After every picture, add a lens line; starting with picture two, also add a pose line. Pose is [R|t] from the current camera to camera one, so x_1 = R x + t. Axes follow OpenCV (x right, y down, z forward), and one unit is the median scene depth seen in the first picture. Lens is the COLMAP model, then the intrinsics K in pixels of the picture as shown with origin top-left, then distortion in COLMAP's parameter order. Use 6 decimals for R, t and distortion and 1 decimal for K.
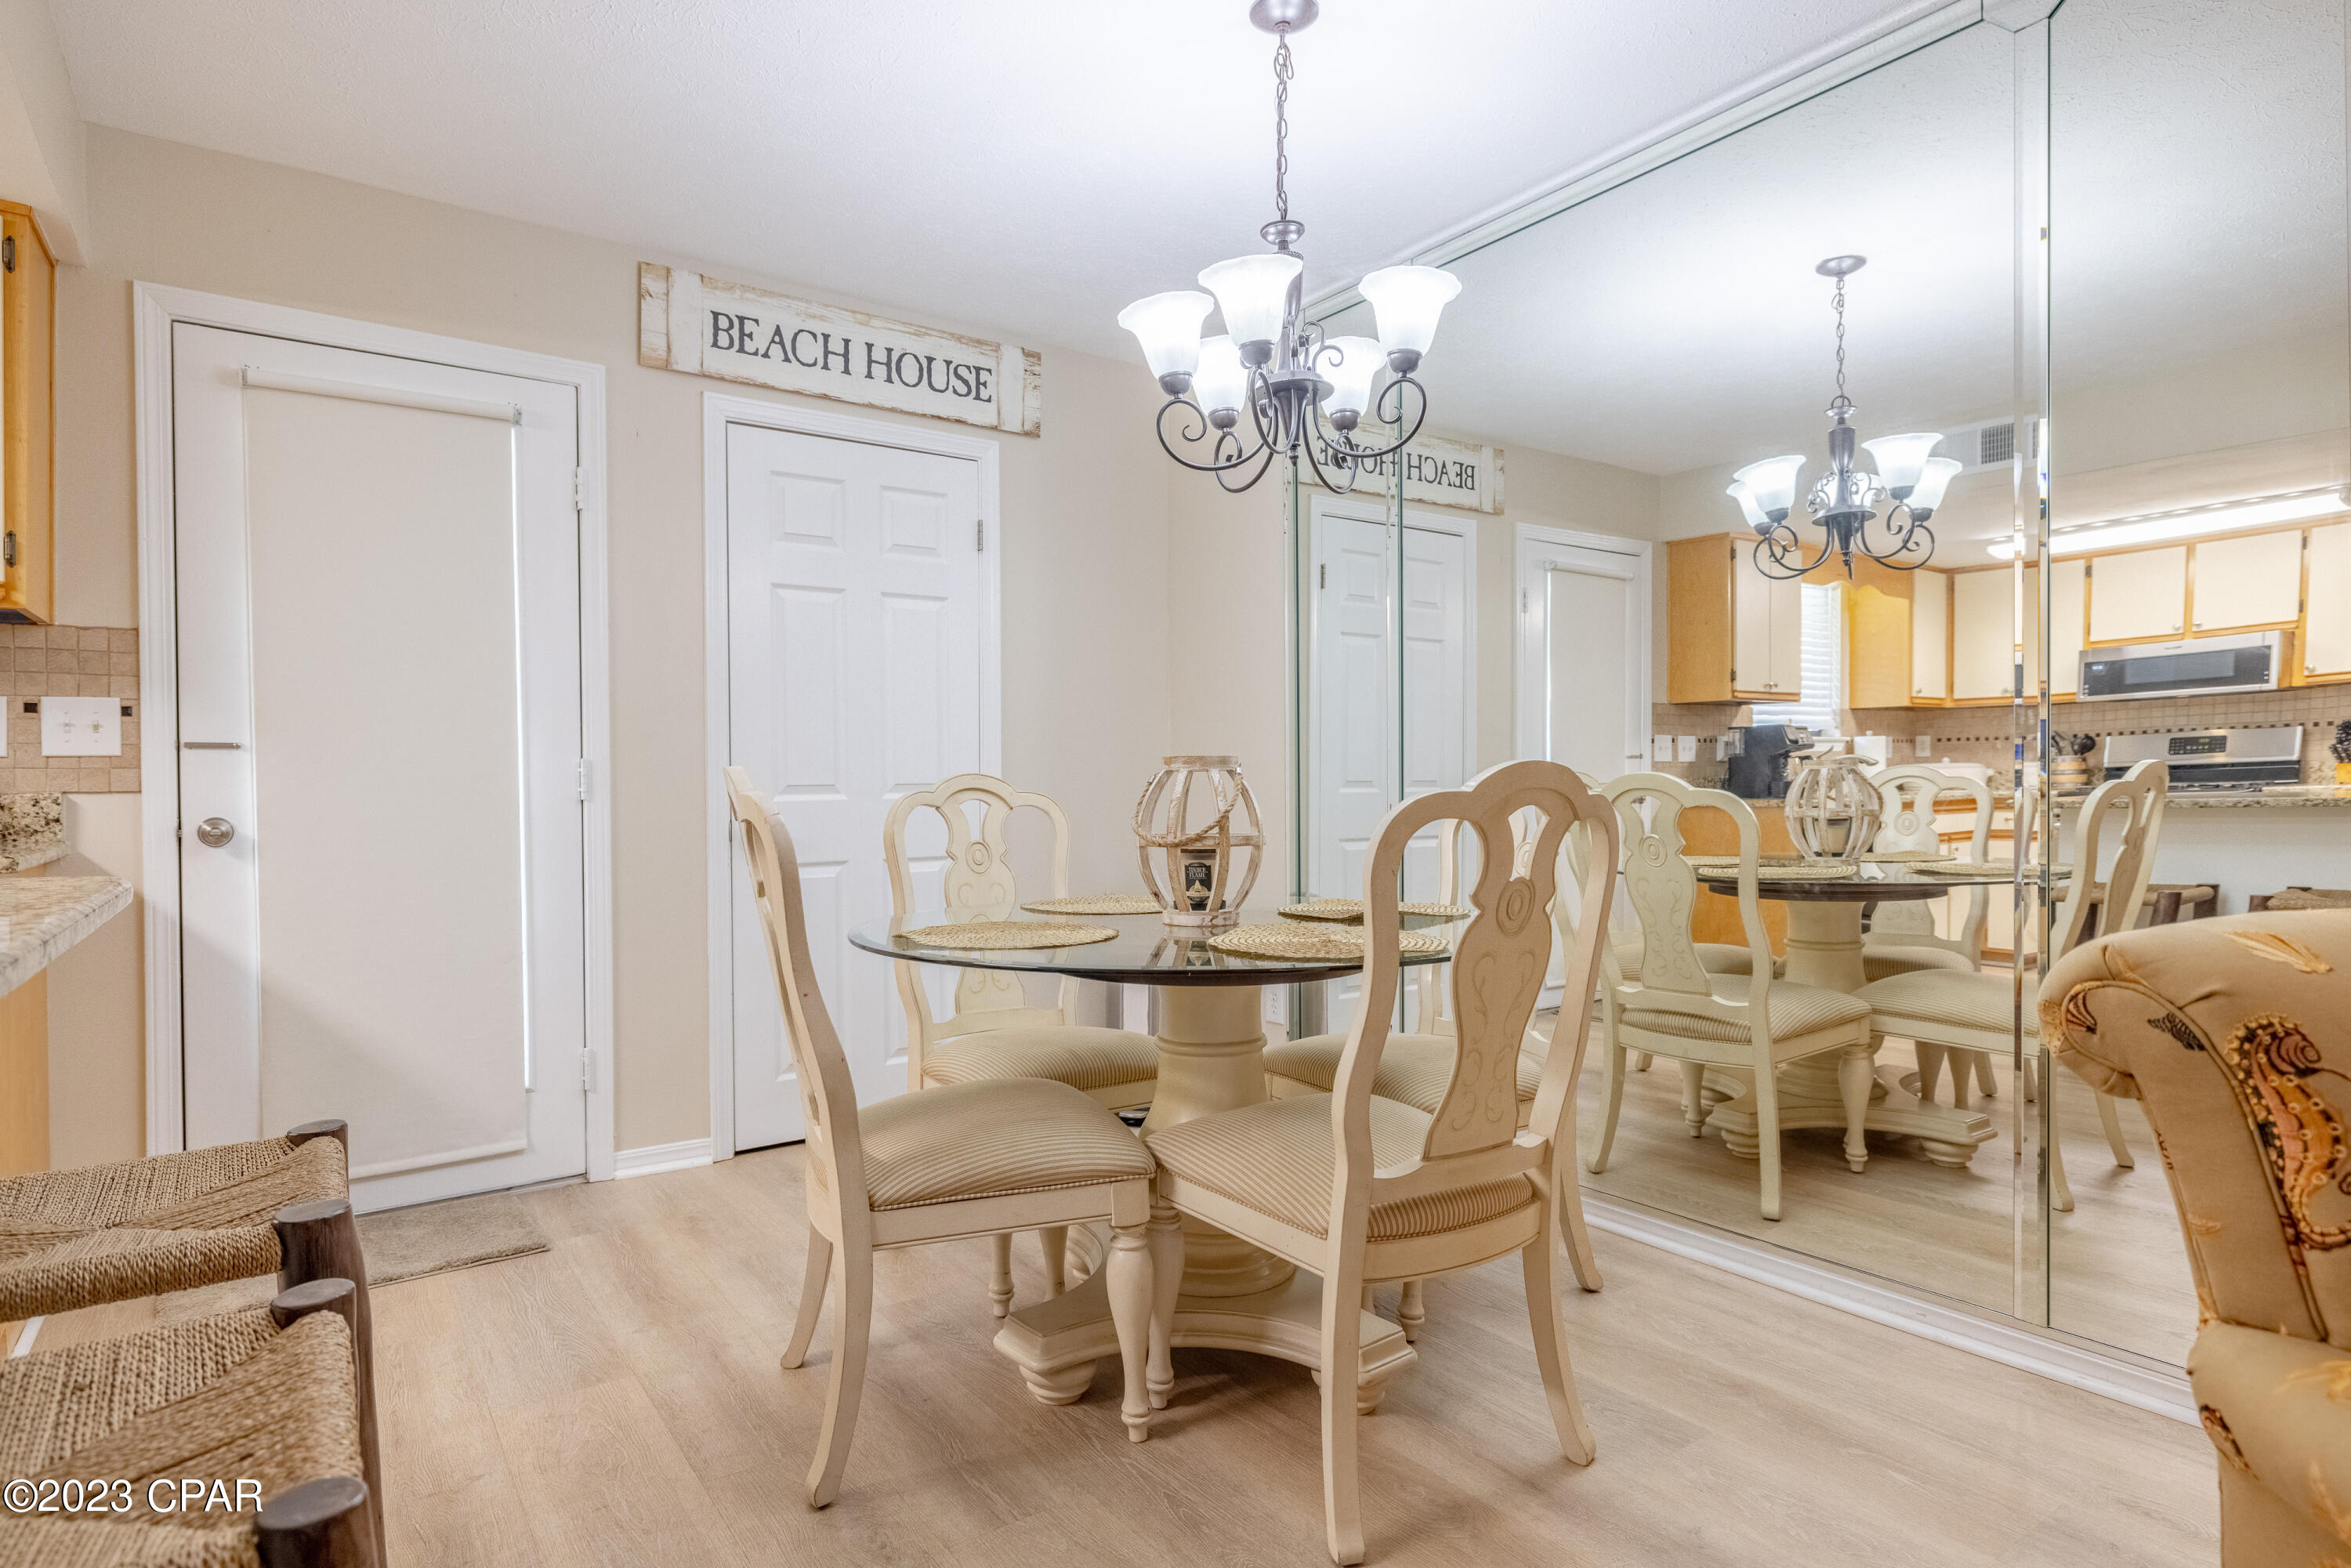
lens RADIAL K [[1251.1, 0, 1167.3], [0, 1251.1, 783.9], [0, 0, 1]] dist [0.002188, -0.000627]
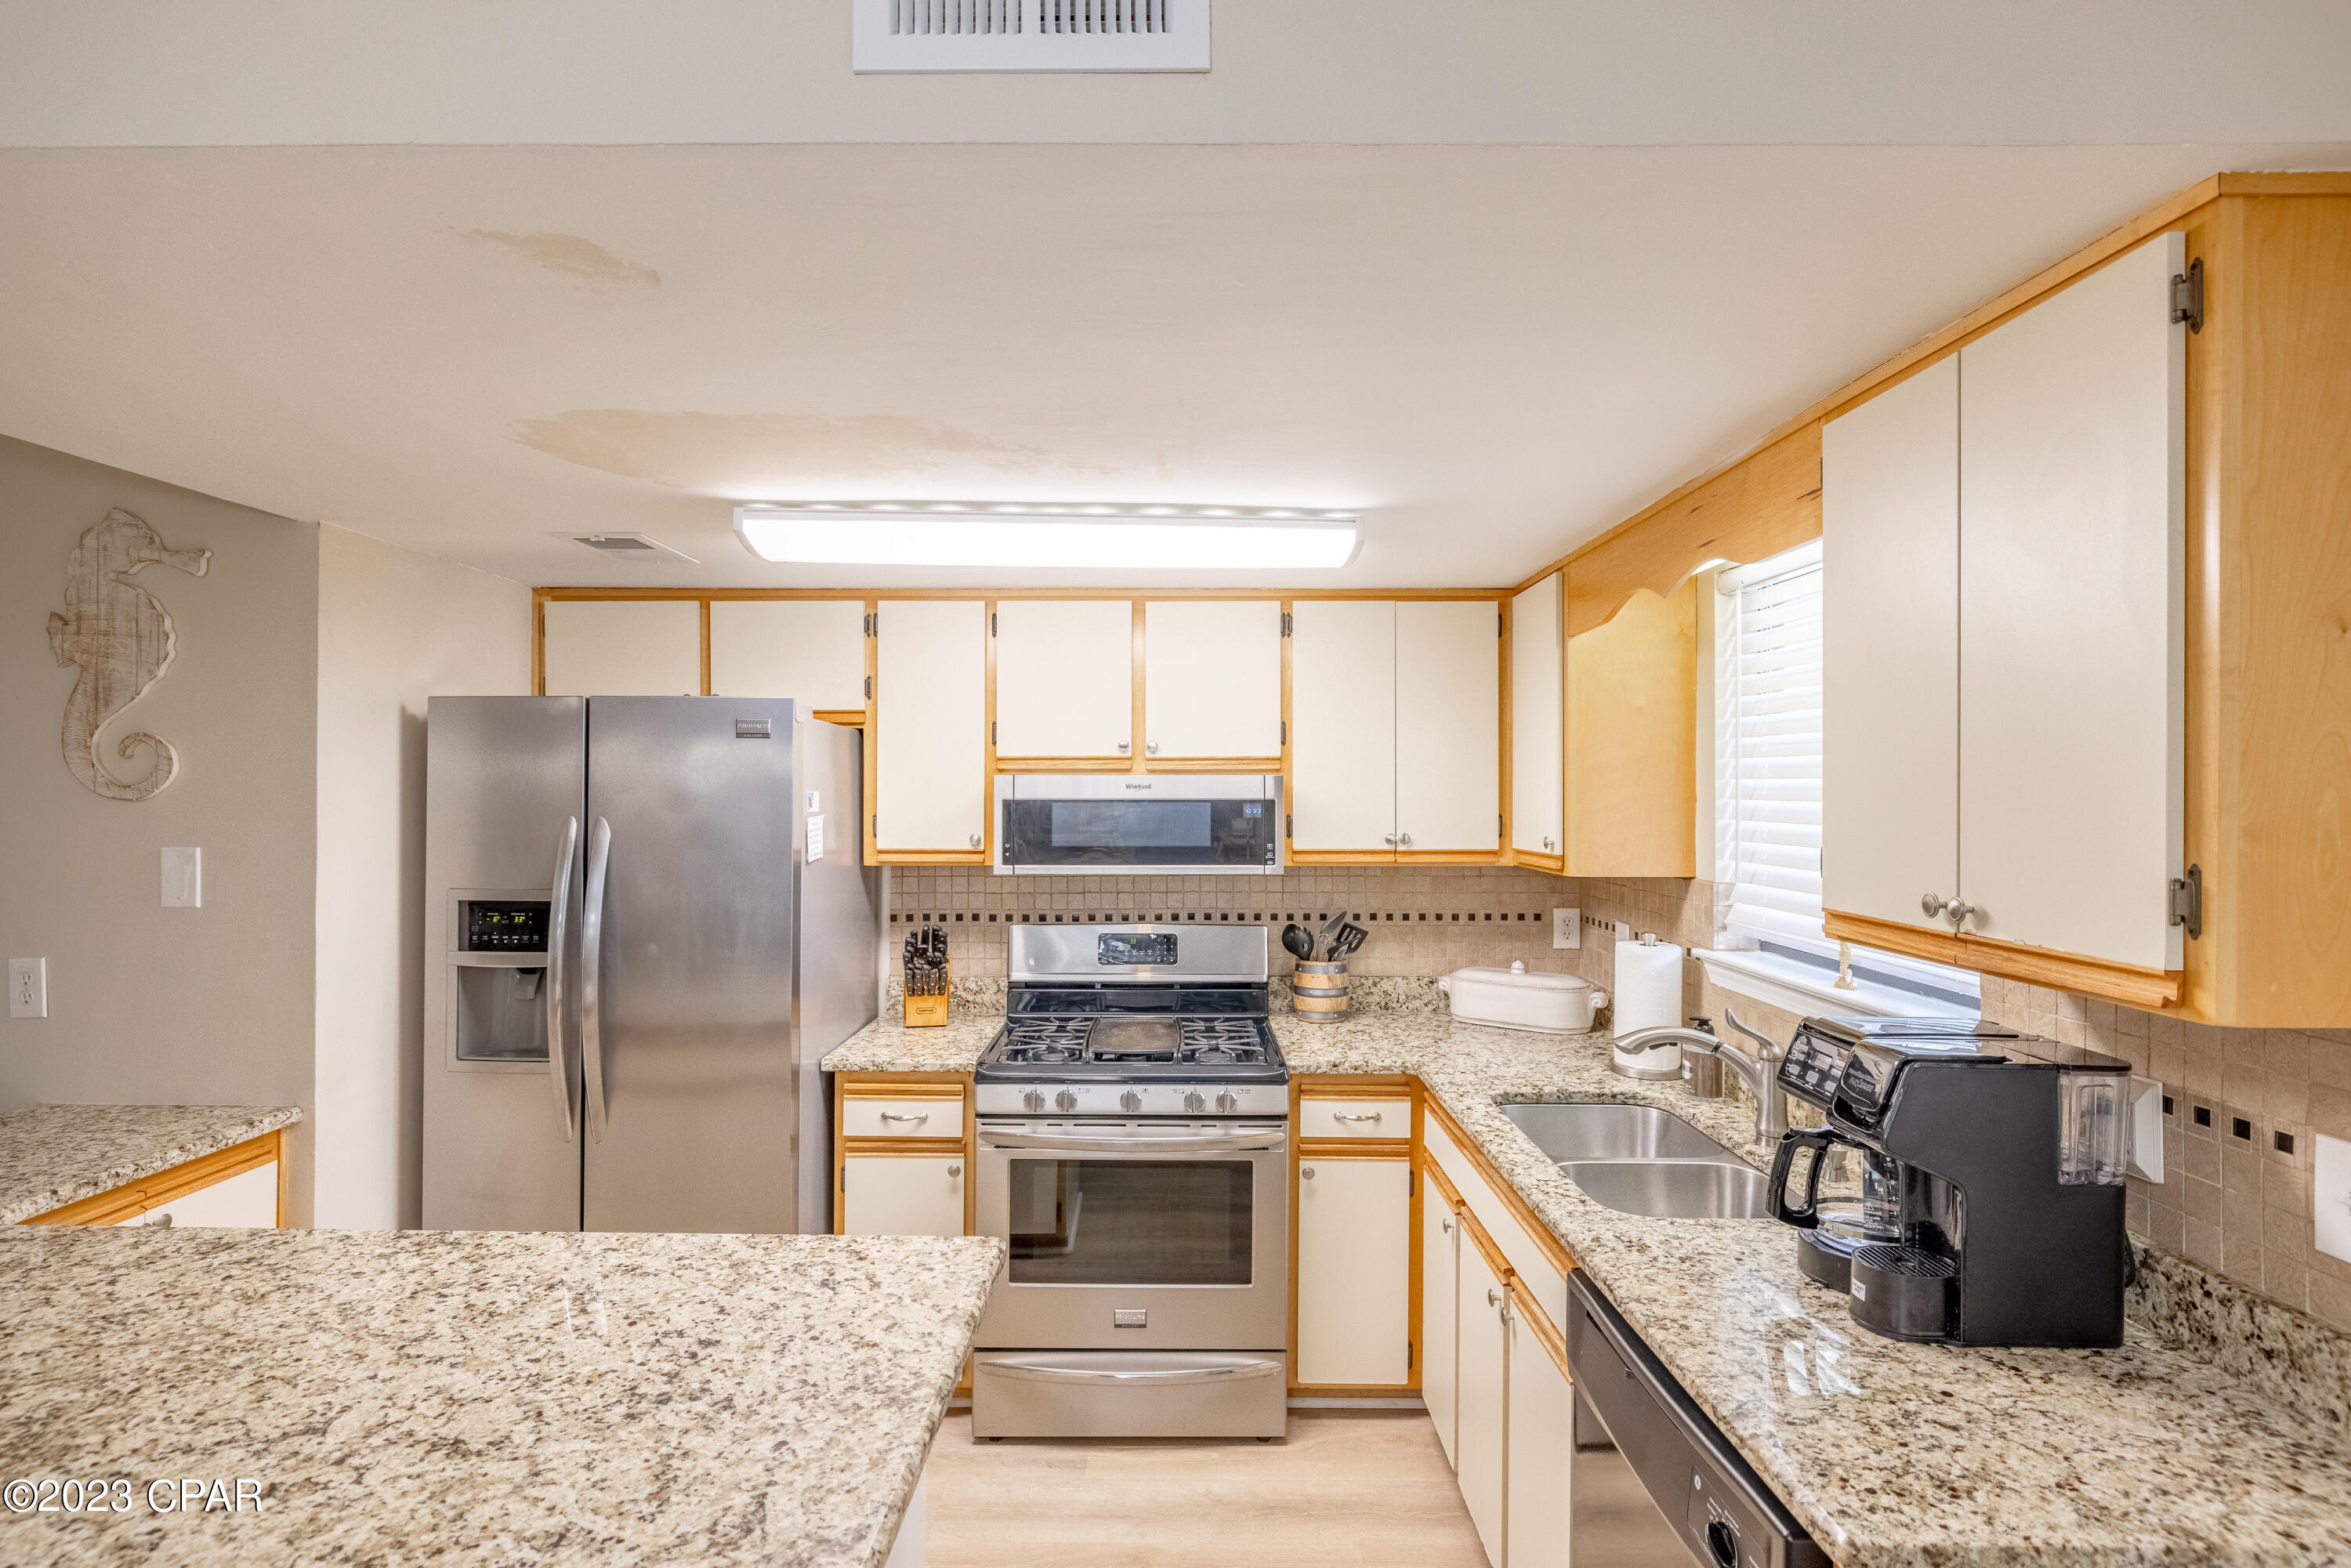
lens RADIAL K [[1124.3, 0, 1173.0], [0, 1124.3, 788.9], [0, 0, 1]] dist [-0.009177, 0.002585]
pose [[-0.581854, 0.001574, -0.813292, -0.285895], [-0.004219, 0.999979, 0.004953, -0.196203], [0.813282, 0.006313, -0.581835, 0.784431]]
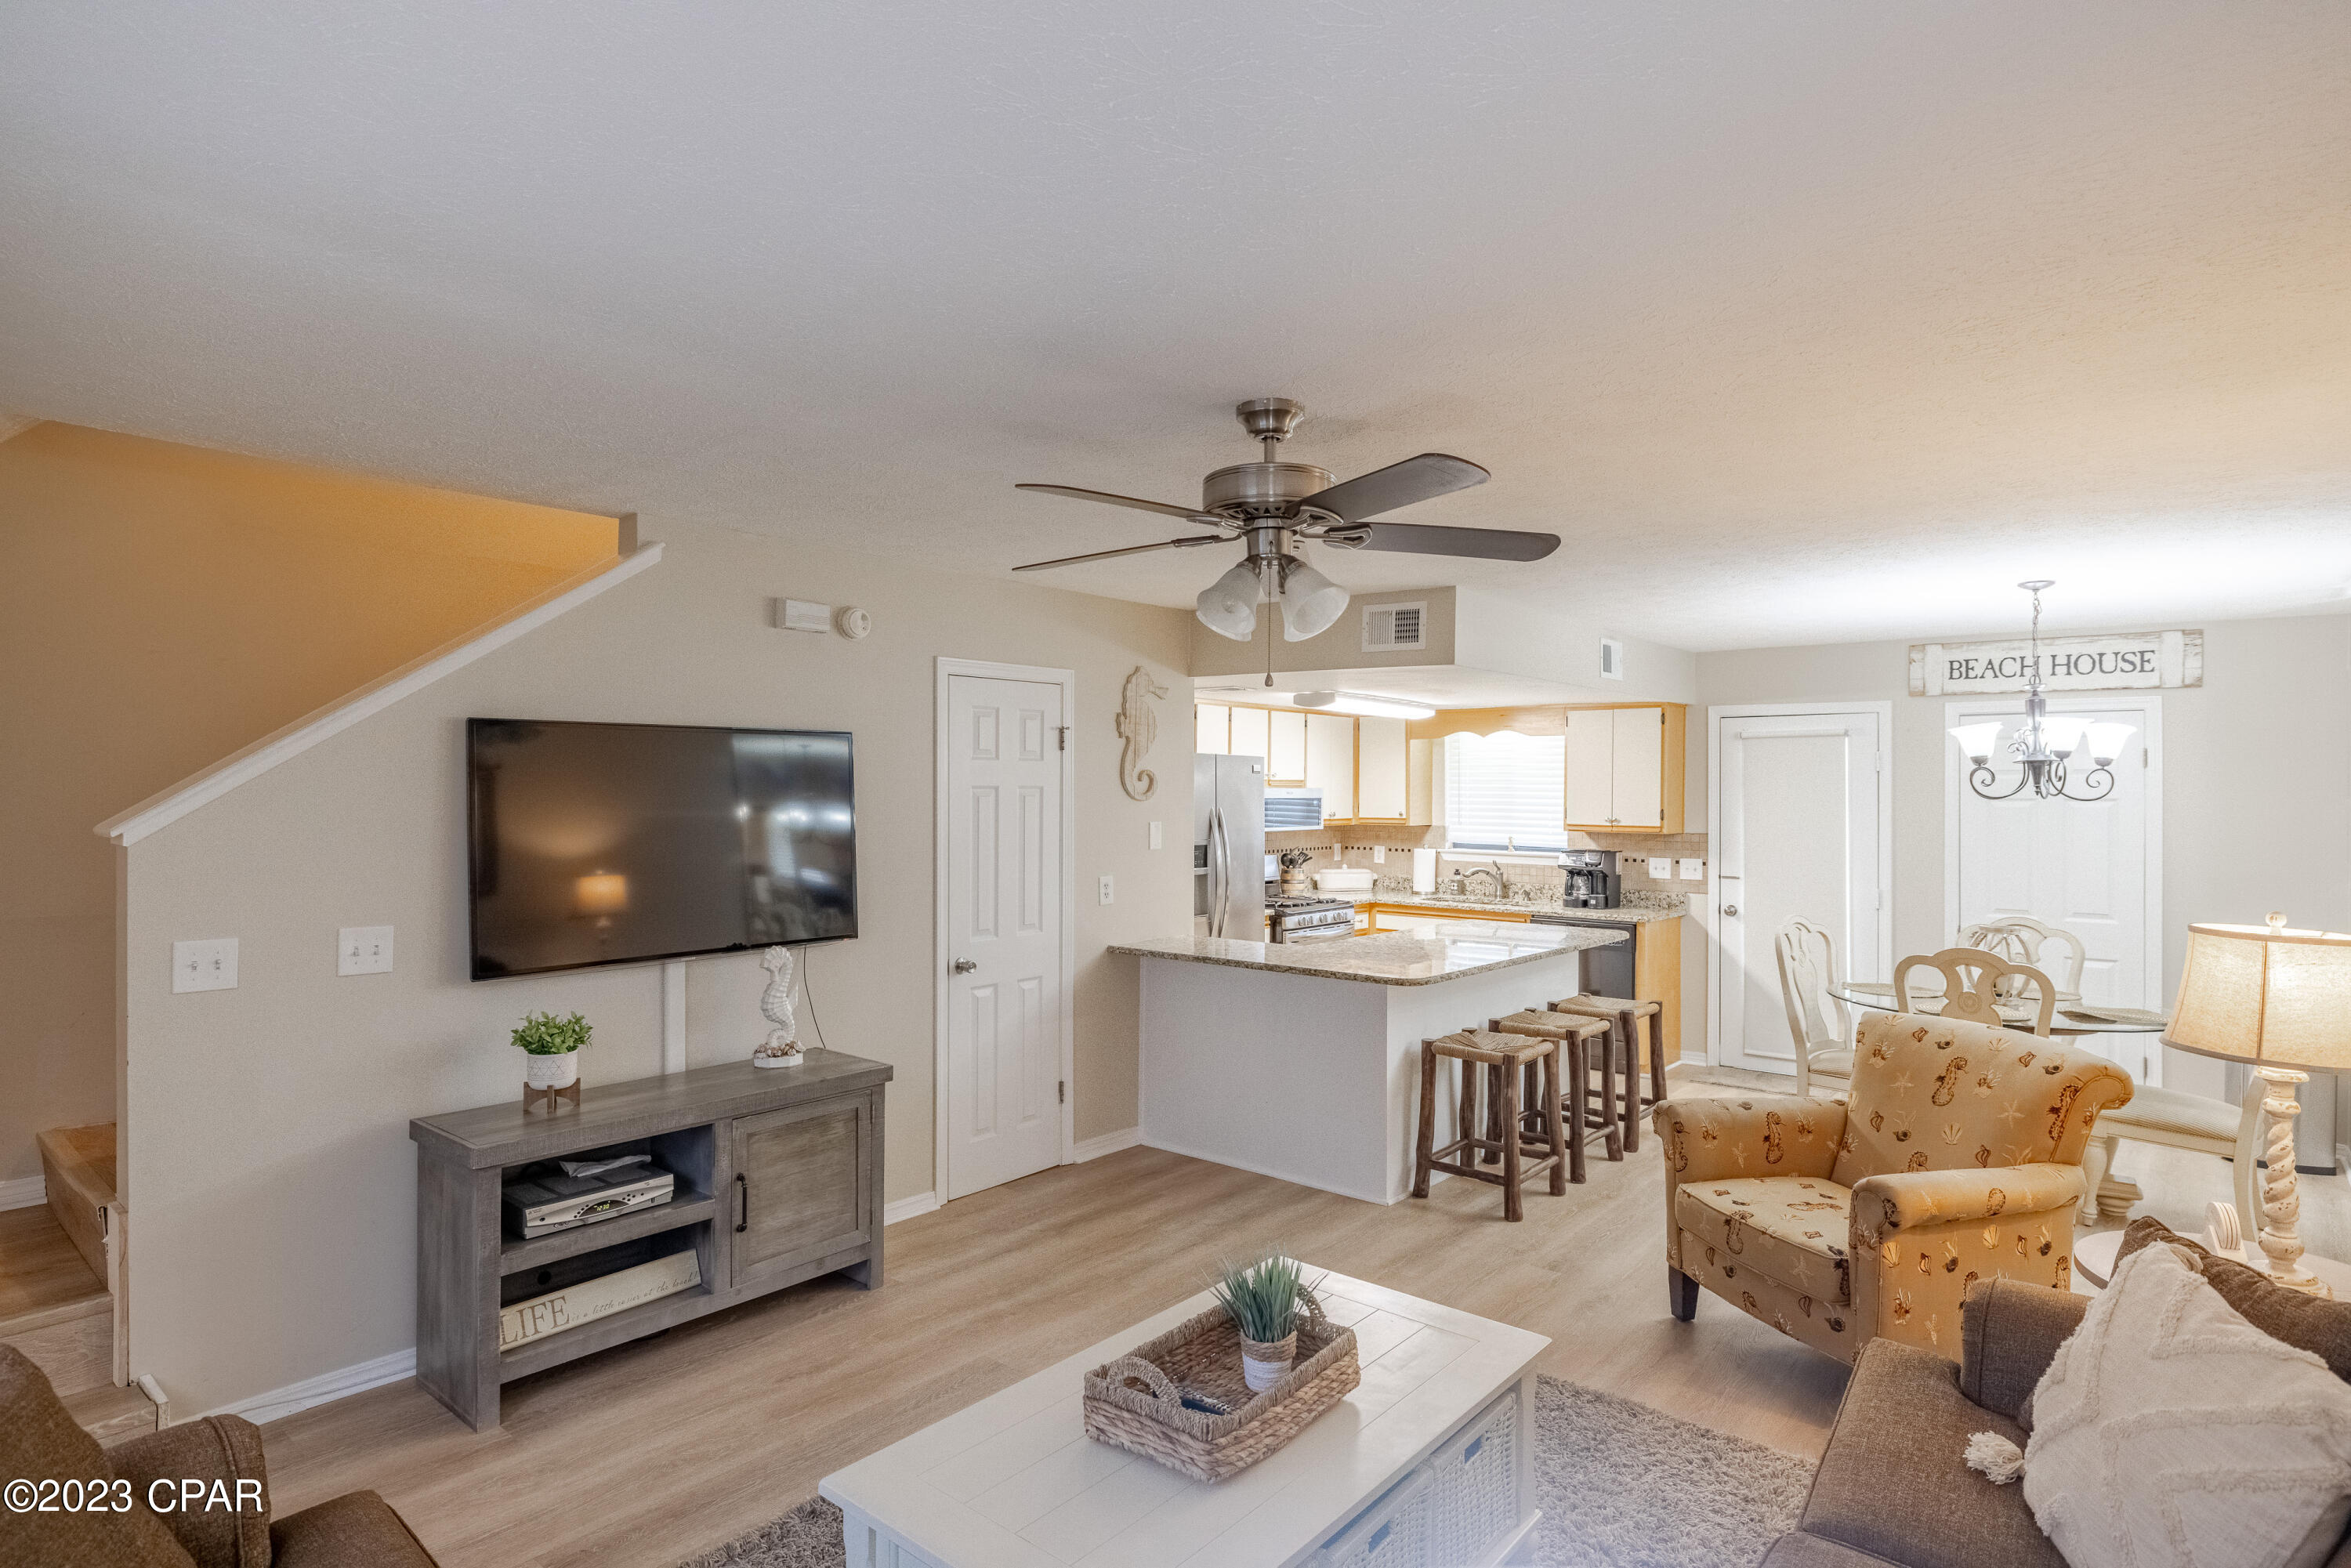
lens RADIAL K [[1251.1, 0, 1177.9], [0, 1251.1, 790.2], [0, 0, 1]] dist [0.002188, -0.000627]
pose [[0.261005, 0.006646, -0.965315, 1.449745], [-0.012966, 0.999910, 0.003378, -0.205076], [0.965250, 0.011635, 0.261068, -0.794041]]
